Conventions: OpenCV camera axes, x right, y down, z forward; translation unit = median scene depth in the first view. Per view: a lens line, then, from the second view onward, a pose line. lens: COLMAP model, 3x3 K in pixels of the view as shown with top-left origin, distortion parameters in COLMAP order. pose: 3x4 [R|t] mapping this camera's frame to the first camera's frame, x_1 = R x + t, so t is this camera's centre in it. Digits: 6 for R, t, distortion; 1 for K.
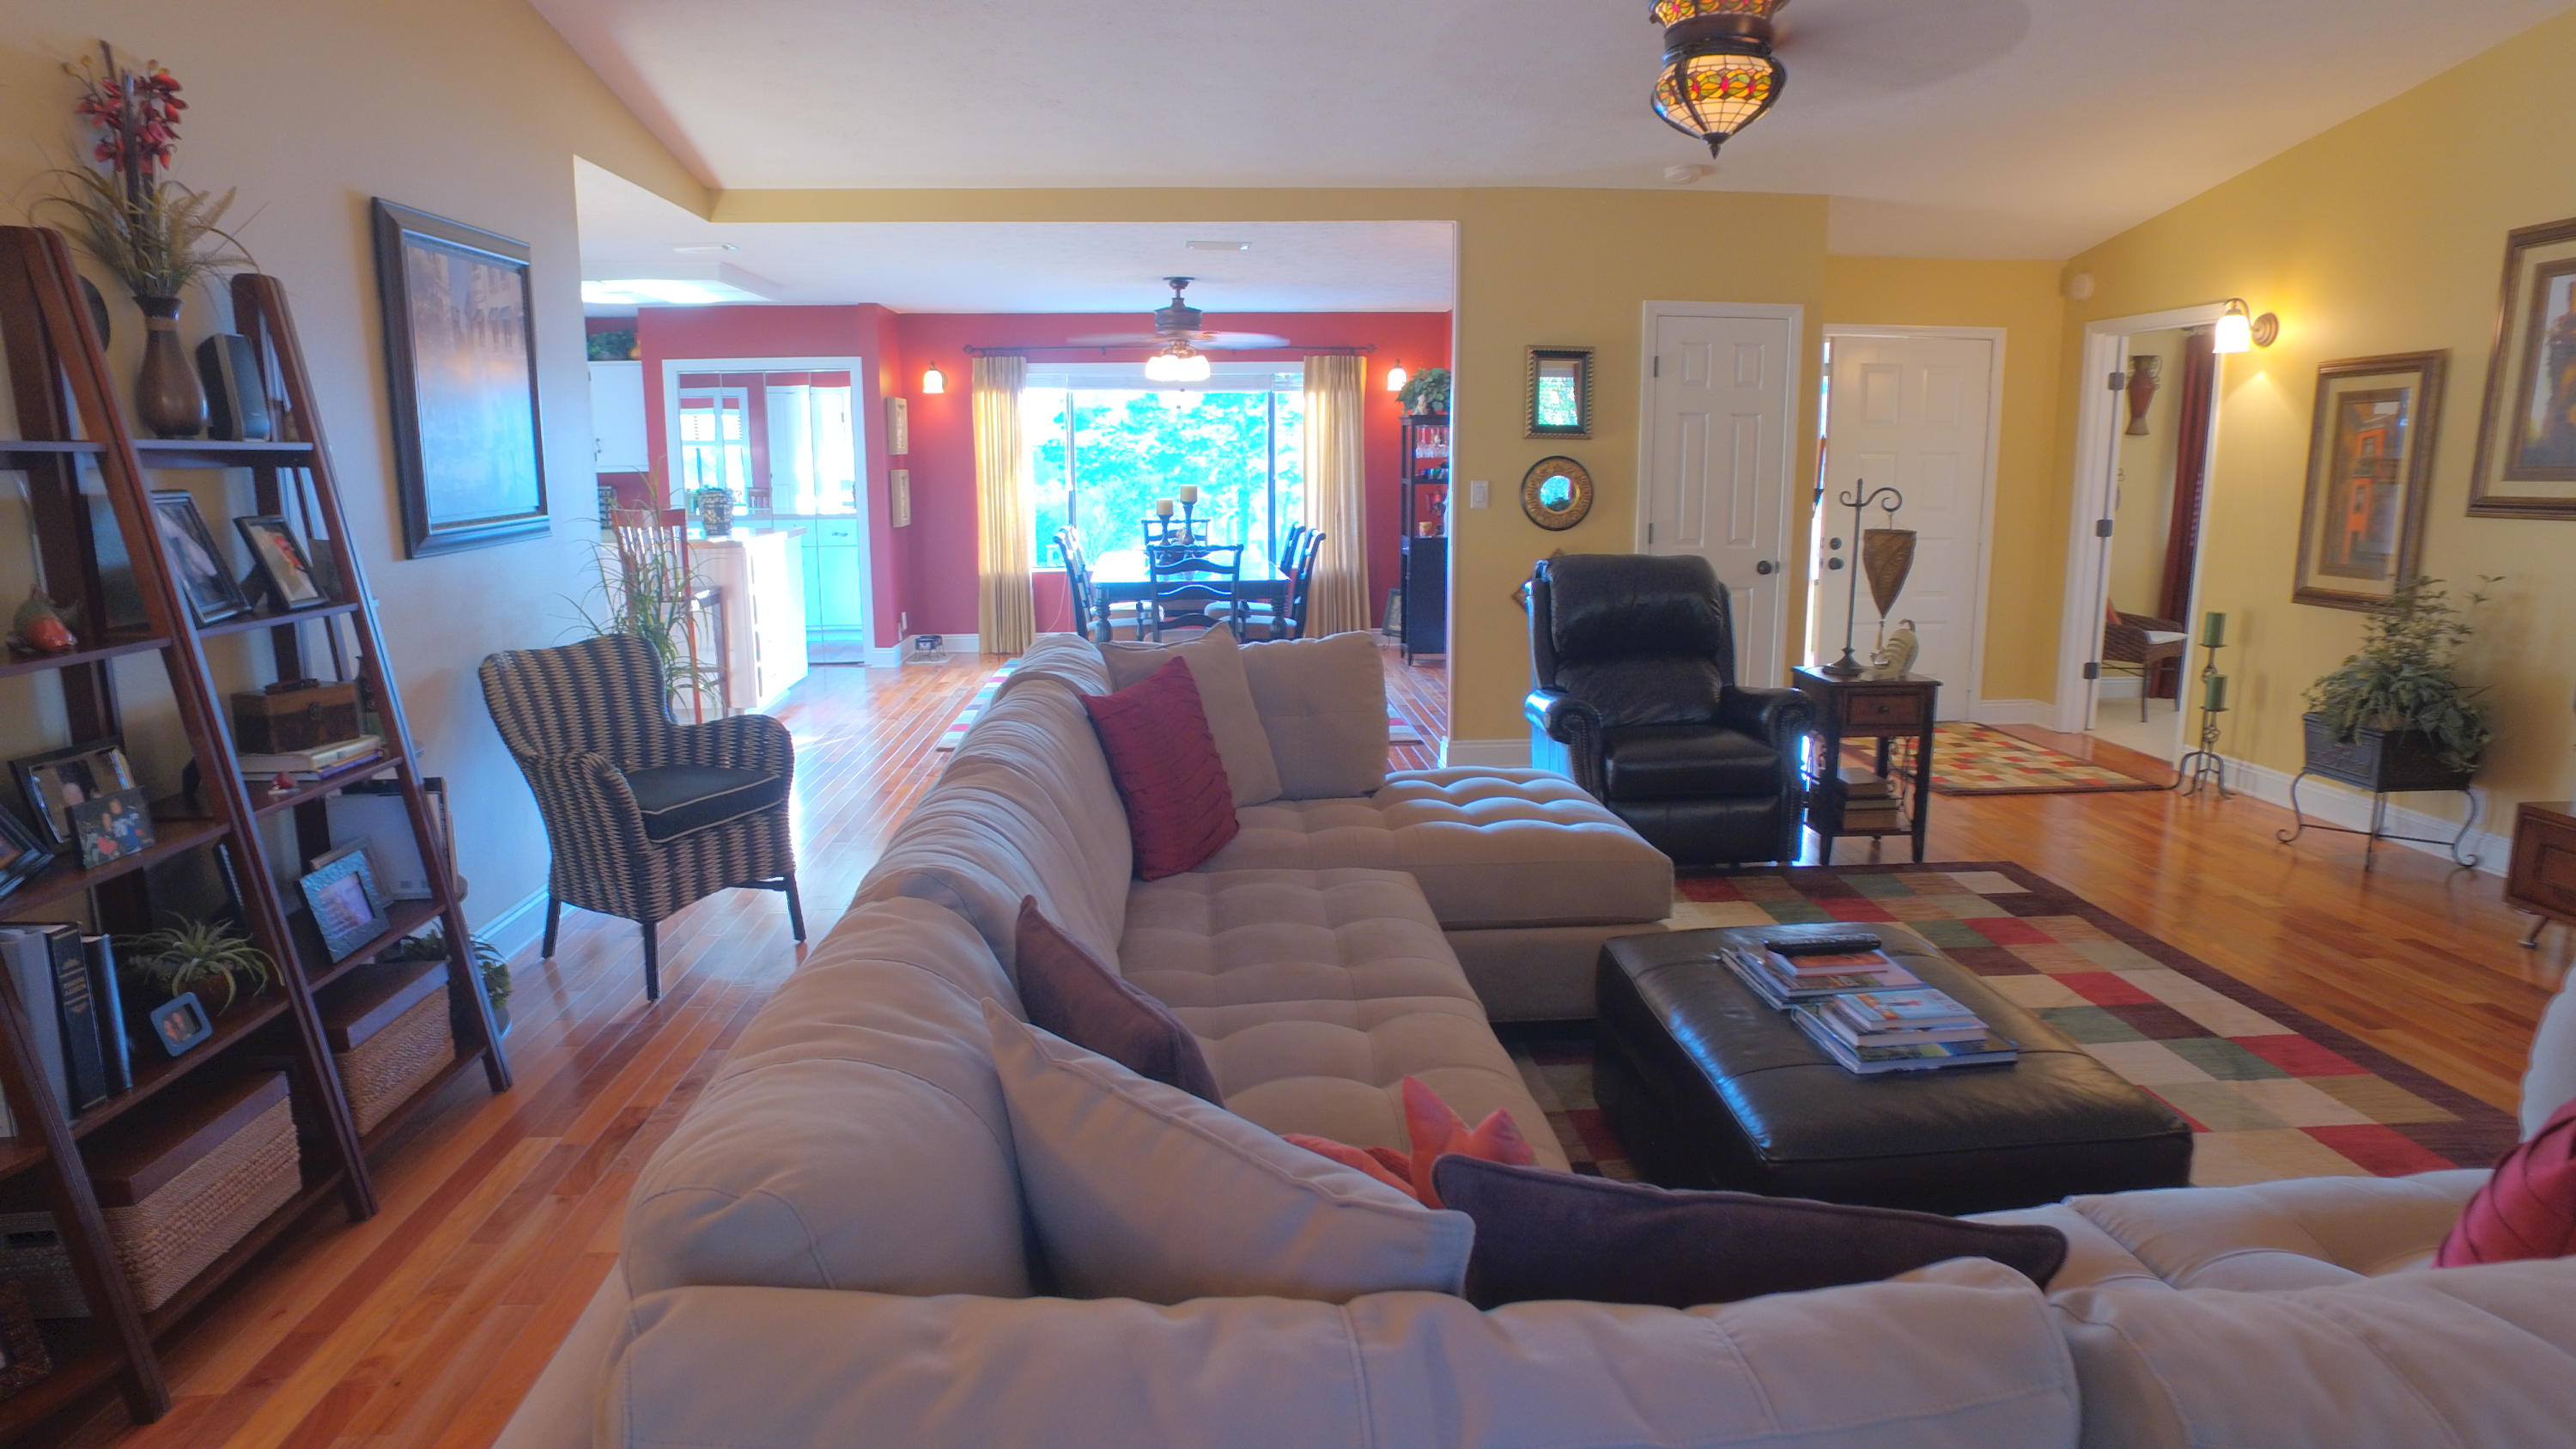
lens RADIAL K [[1477.6, 0, 1285.8], [0, 1477.6, 740.8], [0, 0, 1]] dist [-0.063936, 0.019233]
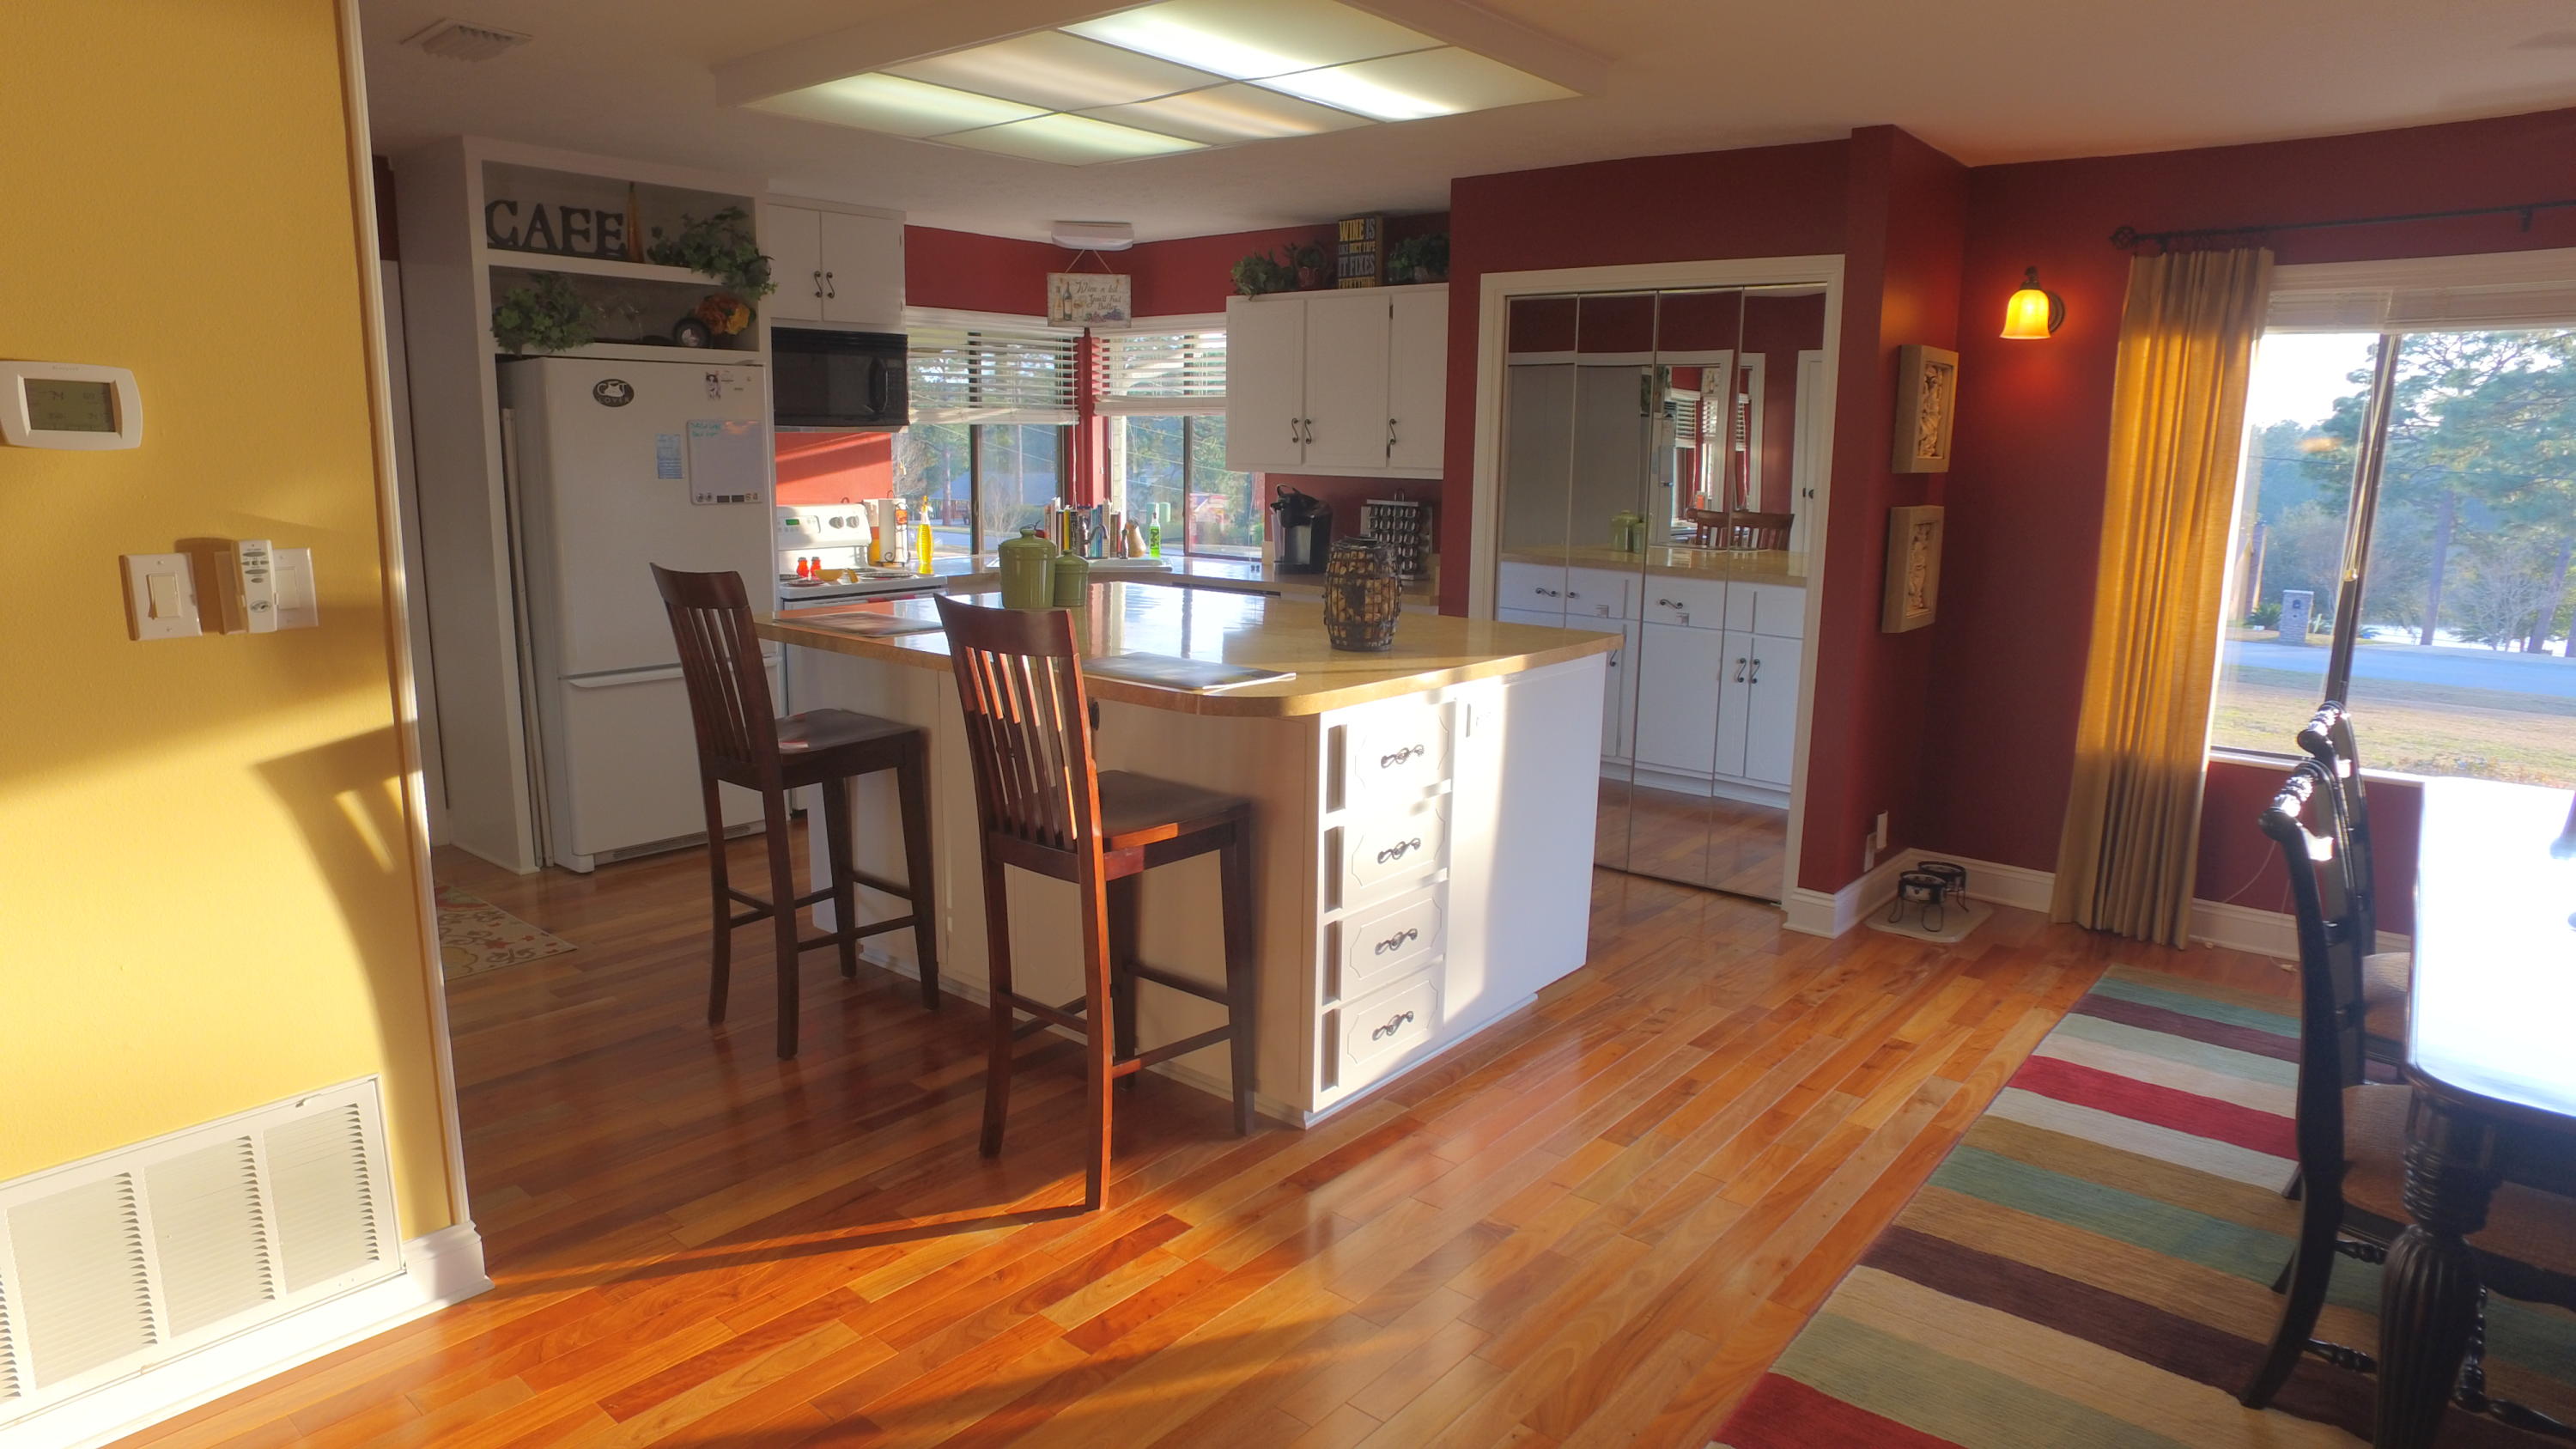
lens RADIAL K [[1477.6, 0, 1311.0], [0, 1477.6, 731.3], [0, 0, 1]] dist [-0.063936, 0.019233]
pose [[0.730280, 0.142109, -0.668203, -0.086620], [-0.148132, 0.987793, 0.048182, -0.107712], [0.666894, 0.063796, 0.742417, 0.533202]]
